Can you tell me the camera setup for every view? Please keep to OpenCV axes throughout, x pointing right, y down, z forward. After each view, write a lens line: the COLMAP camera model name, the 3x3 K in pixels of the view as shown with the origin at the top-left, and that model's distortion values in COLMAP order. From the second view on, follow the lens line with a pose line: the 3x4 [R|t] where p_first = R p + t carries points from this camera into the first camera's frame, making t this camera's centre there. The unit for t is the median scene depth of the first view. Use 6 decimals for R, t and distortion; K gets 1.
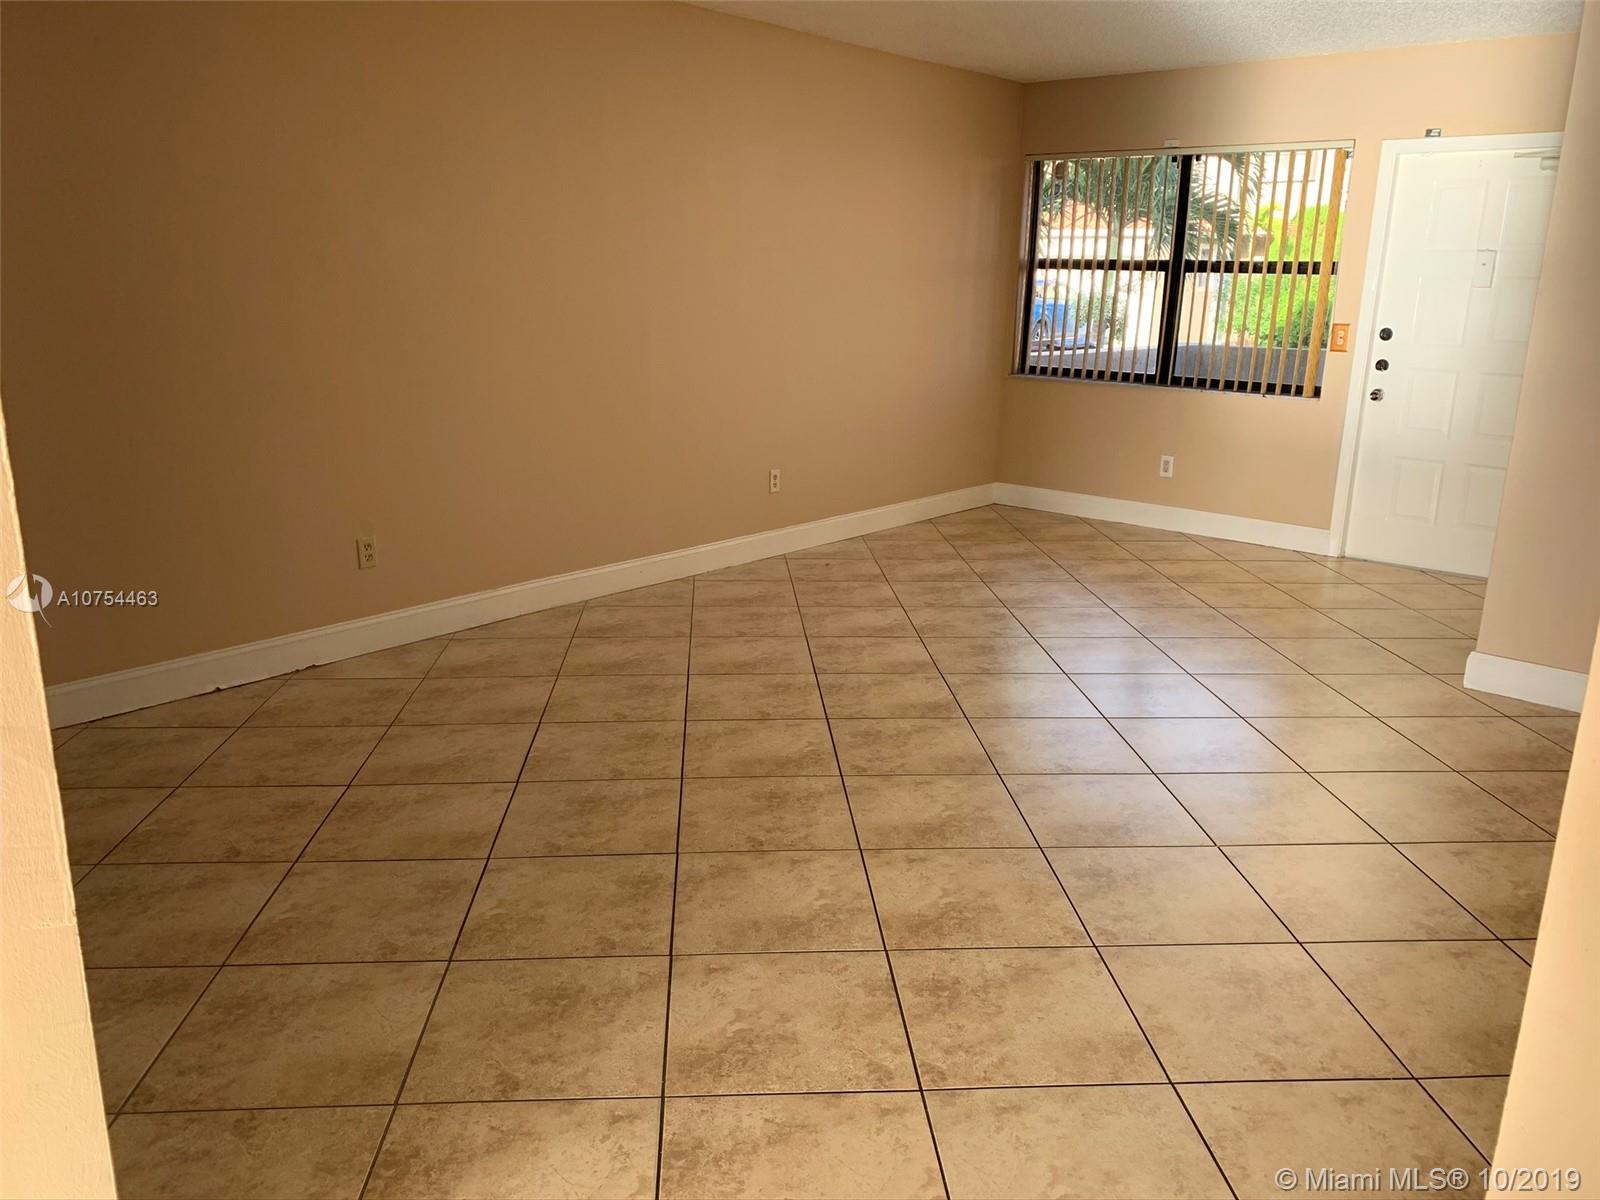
lens RADIAL K [[1234.8, 0, 805.2], [0, 1234.8, 590.4], [0, 0, 1]] dist [0.017952, -0.005981]
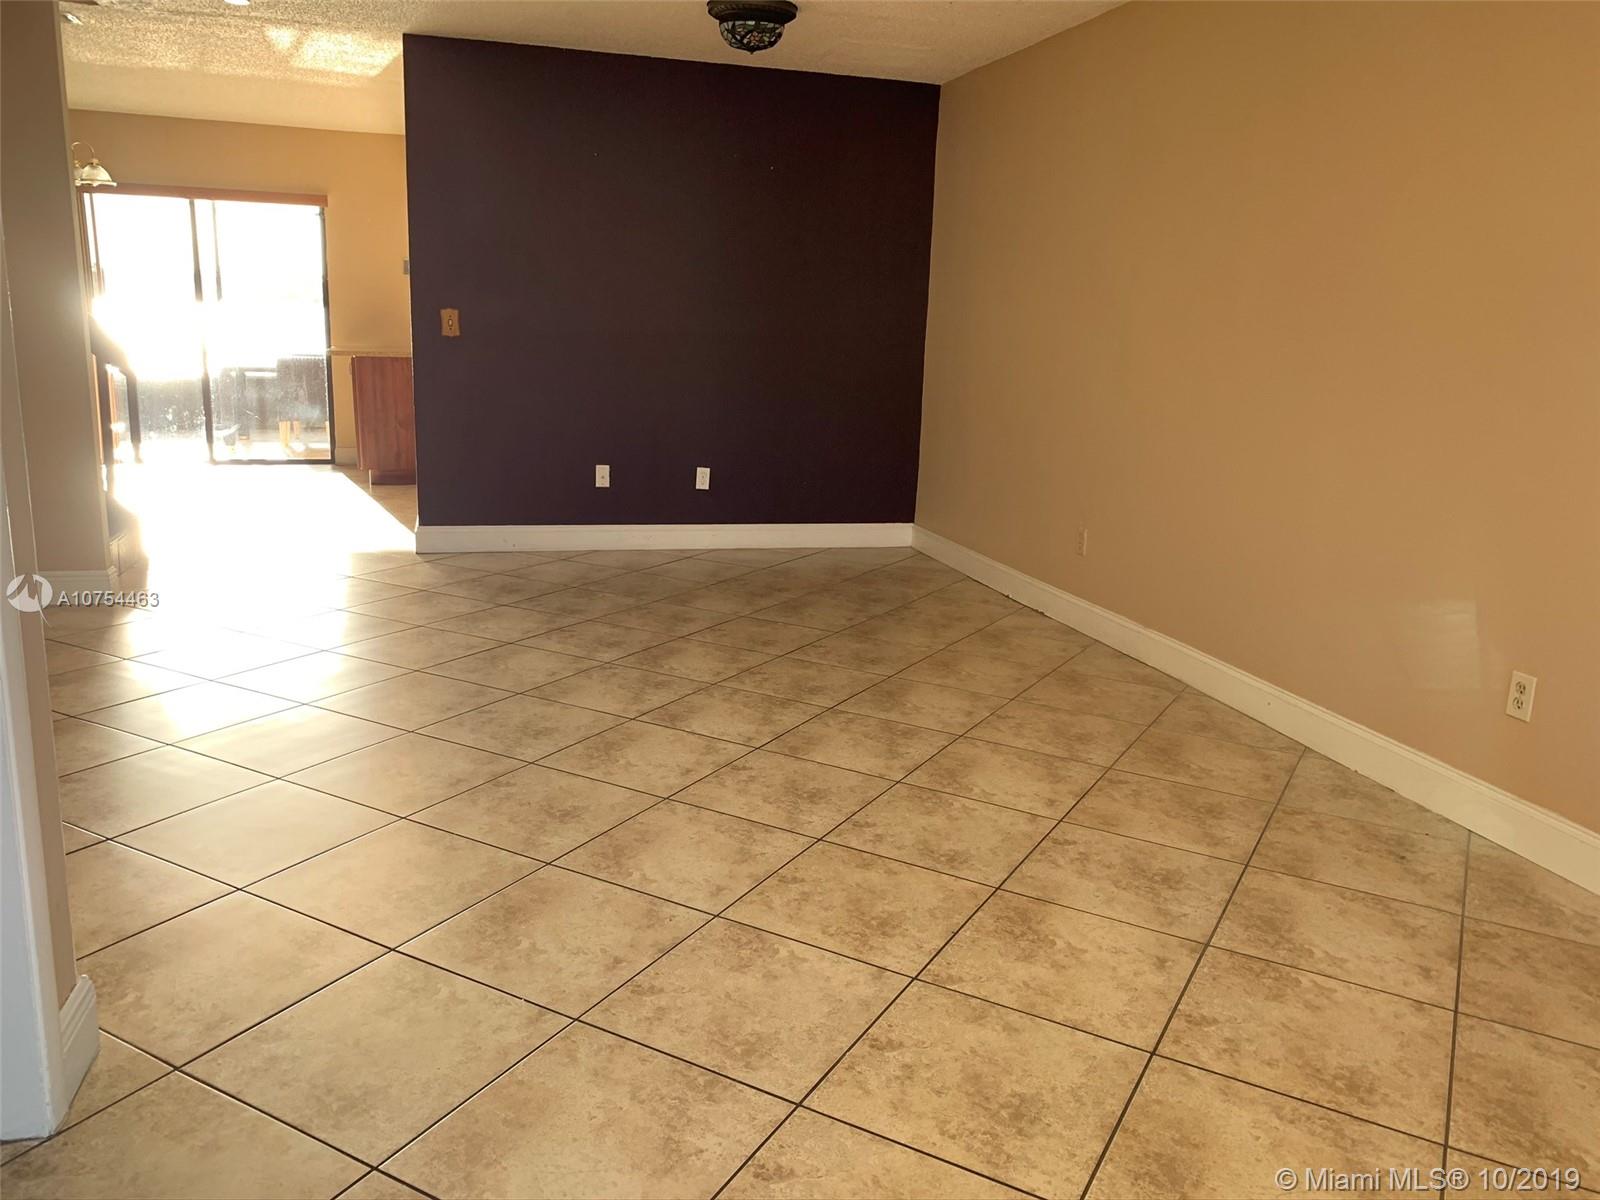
lens RADIAL K [[1234.8, 0, 805.1], [0, 1234.8, 607.9], [0, 0, 1]] dist [0.017952, -0.005981]
pose [[-0.559918, 0.159129, -0.813123, 0.768713], [-0.243008, 0.906685, 0.344775, -0.319314], [0.792110, 0.390641, -0.469000, 1.410226]]
